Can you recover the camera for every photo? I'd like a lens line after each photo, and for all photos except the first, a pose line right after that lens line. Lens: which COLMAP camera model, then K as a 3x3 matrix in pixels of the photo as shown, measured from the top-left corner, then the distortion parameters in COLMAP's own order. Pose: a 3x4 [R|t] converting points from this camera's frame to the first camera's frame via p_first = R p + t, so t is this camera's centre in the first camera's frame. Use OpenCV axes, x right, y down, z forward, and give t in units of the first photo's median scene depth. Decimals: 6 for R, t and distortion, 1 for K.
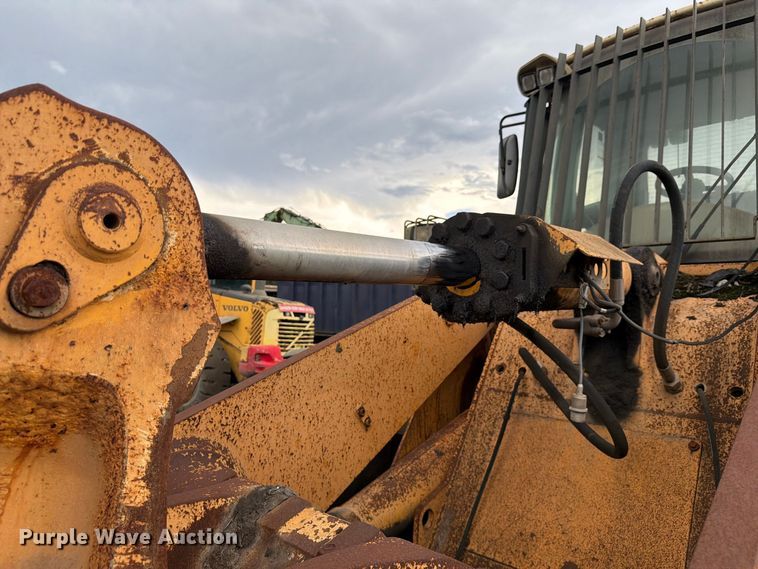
lens RADIAL K [[542.2, 0, 379.2], [0, 542.2, 280.6], [0, 0, 1]] dist [0.073057, -0.096975]
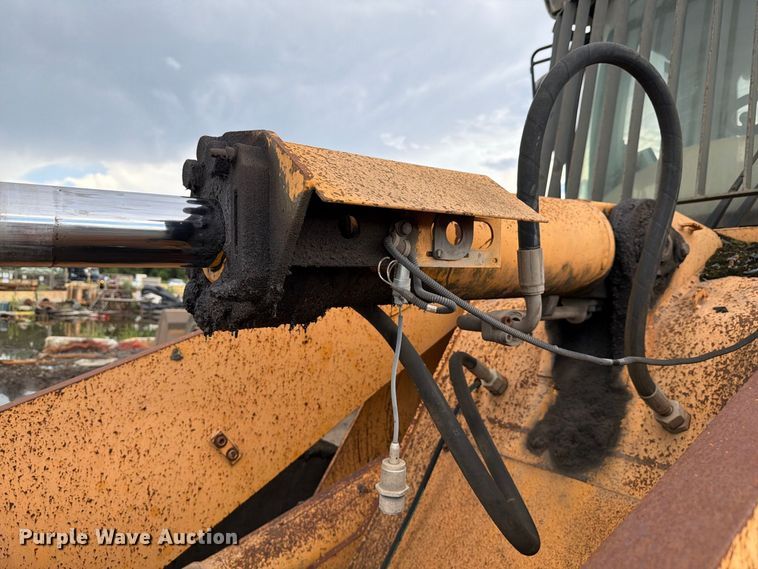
lens RADIAL K [[542.2, 0, 379.2], [0, 542.2, 280.6], [0, 0, 1]] dist [0.073057, -0.096975]
pose [[0.980197, -0.013723, -0.197549, 0.313889], [0.021344, 0.999106, 0.036498, 0.003432], [0.196871, -0.039992, 0.979613, 0.311794]]
